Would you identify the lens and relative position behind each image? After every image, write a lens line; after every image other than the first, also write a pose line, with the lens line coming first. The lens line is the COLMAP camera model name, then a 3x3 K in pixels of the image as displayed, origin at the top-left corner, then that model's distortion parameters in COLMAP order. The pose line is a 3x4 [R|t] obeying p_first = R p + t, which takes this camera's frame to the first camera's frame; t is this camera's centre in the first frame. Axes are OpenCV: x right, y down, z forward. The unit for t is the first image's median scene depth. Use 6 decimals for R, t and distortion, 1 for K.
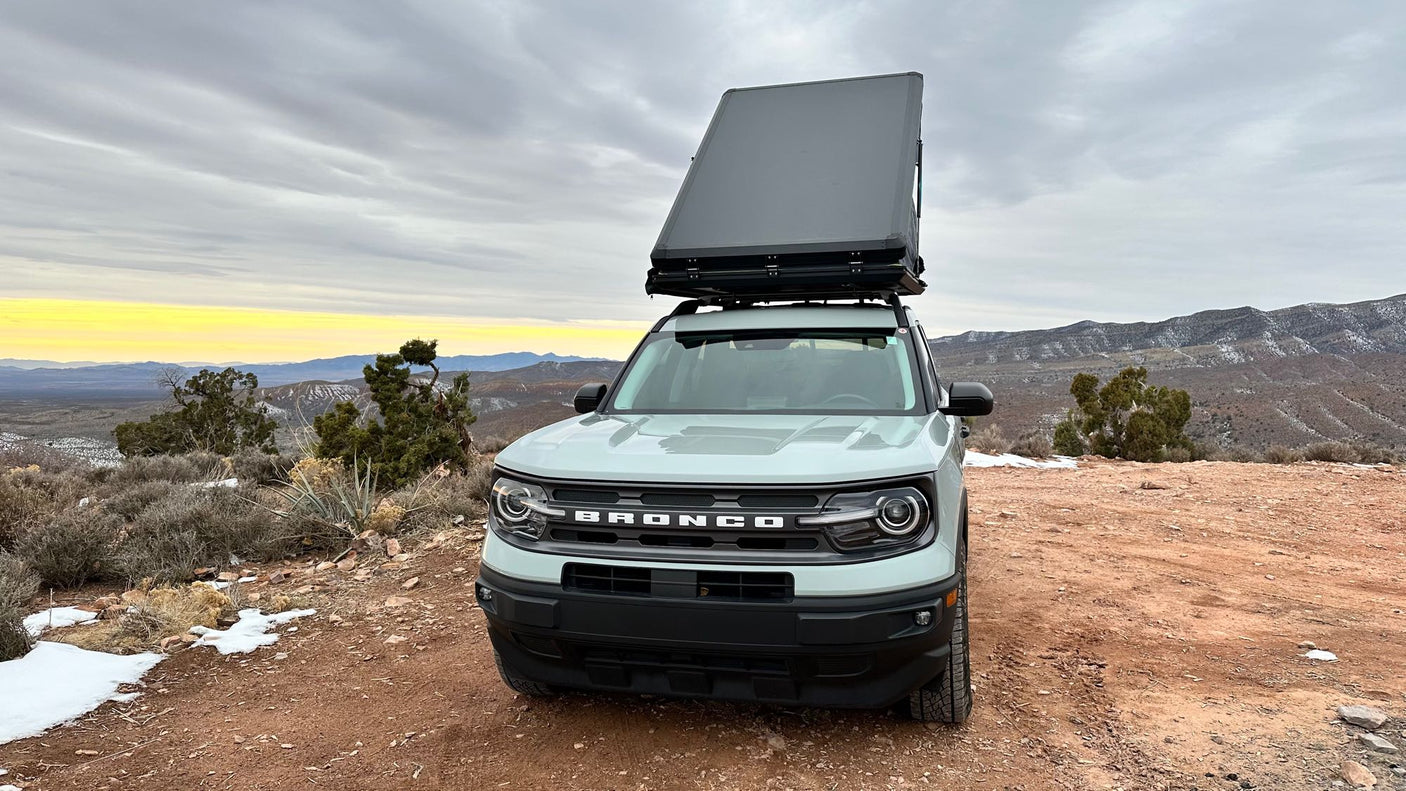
lens RADIAL K [[977.5, 0, 697.5], [0, 977.5, 386.5], [0, 0, 1]] dist [0.149919, -0.165080]
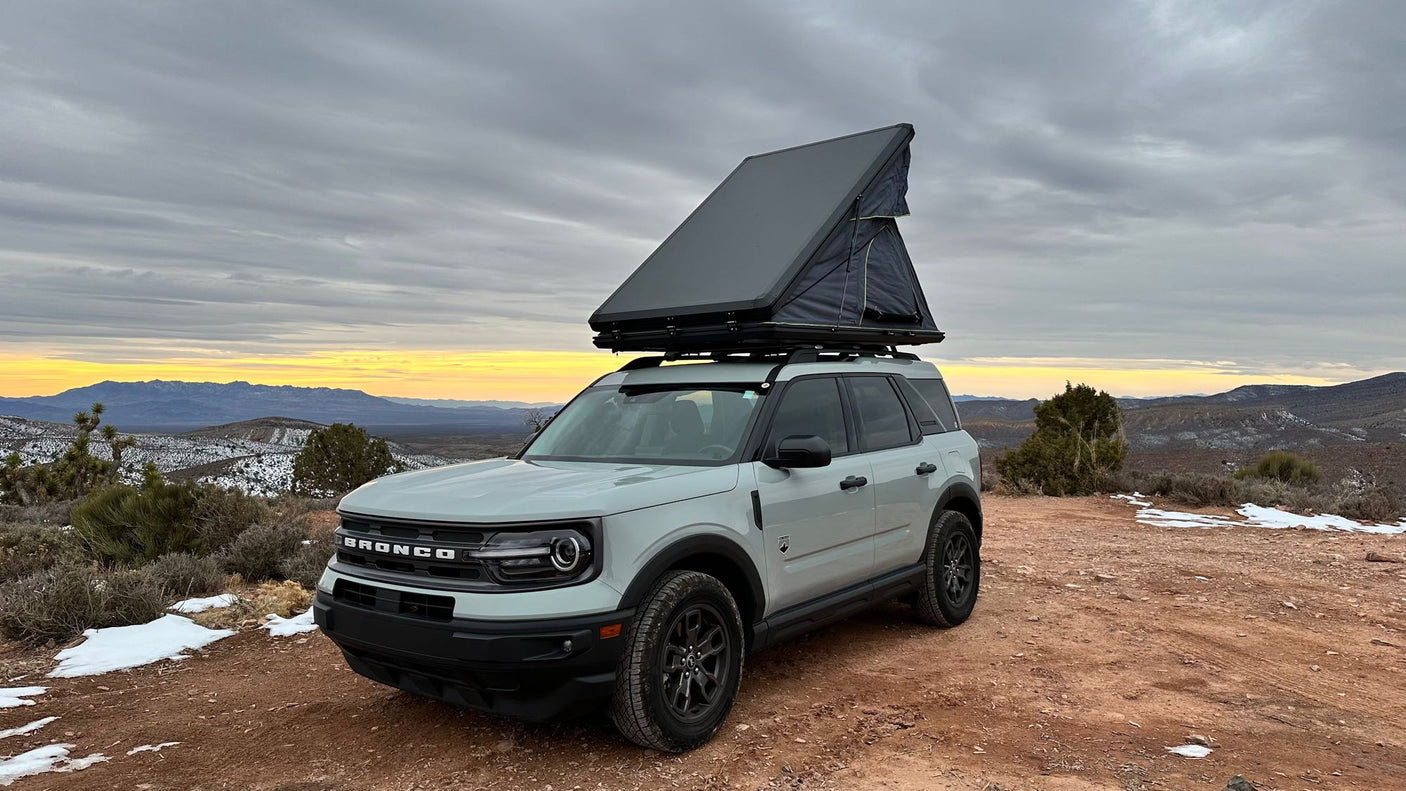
lens RADIAL K [[976.7, 0, 703.0], [0, 976.7, 395.5], [0, 0, 1]] dist [0.114307, -0.160894]
pose [[0.922773, -0.003602, -0.385328, 0.499110], [-0.008432, 0.999528, -0.029536, -0.012550], [0.385253, 0.030504, 0.922307, 0.008966]]
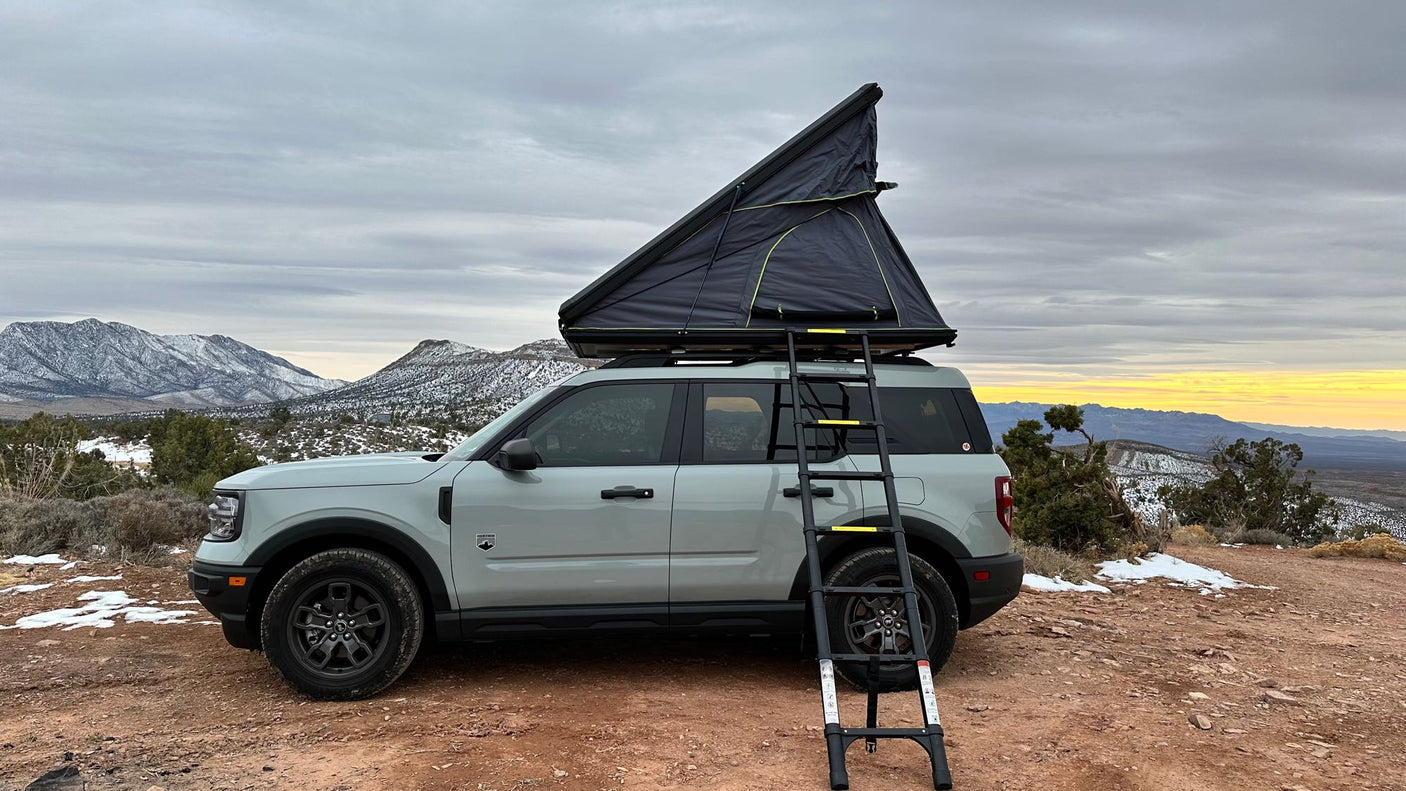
lens RADIAL K [[976.7, 0, 703.0], [0, 976.7, 395.5], [0, 0, 1]] dist [0.114307, -0.160894]
pose [[0.353827, -0.008048, -0.935276, 1.153645], [-0.049910, 0.998376, -0.027473, -0.026539], [0.933978, 0.056401, 0.352850, 0.709204]]
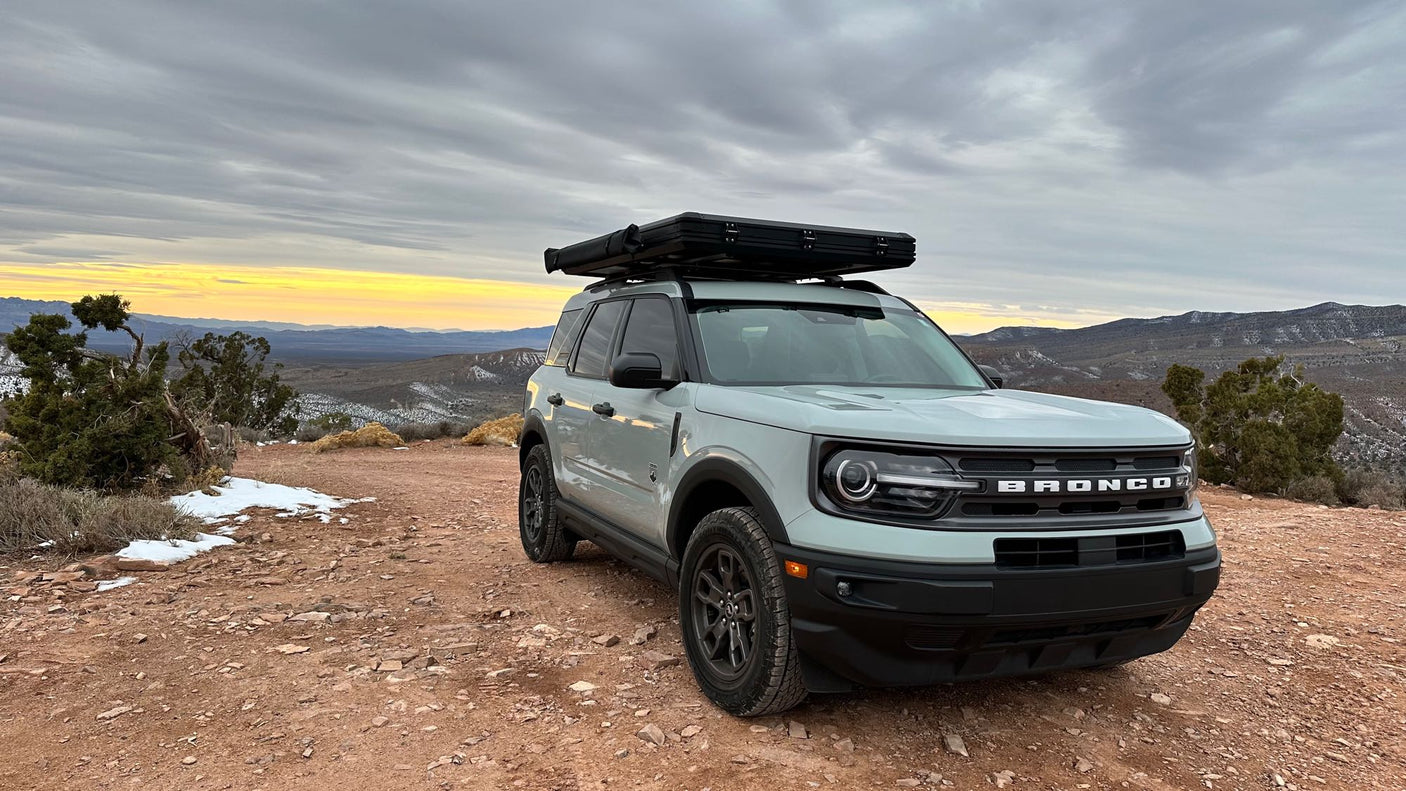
lens RADIAL K [[976.7, 0, 703.0], [0, 976.7, 395.5], [0, 0, 1]] dist [0.114307, -0.160894]
pose [[0.981527, 0.034575, -0.188172, 0.646590], [-0.027955, 0.998897, 0.037721, -0.029308], [0.189268, -0.031764, 0.981411, 0.826515]]
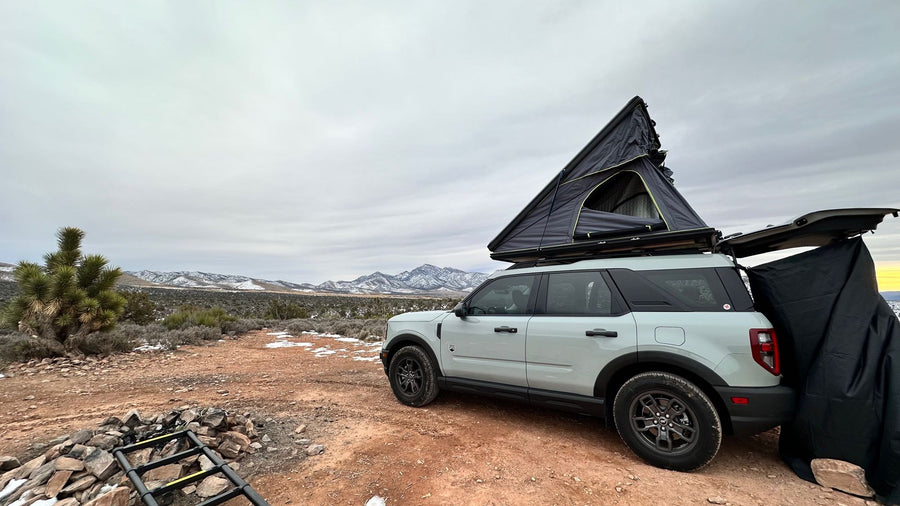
lens RADIAL K [[356.4, 0, 447.0], [0, 356.4, 255.2], [0, 0, 1]] dist [0.000235, -0.000184]
pose [[-0.378127, -0.094079, -0.920961, 0.957700], [-0.022615, 0.995465, -0.092405, -0.033510], [0.925478, -0.014113, -0.378539, 1.134583]]
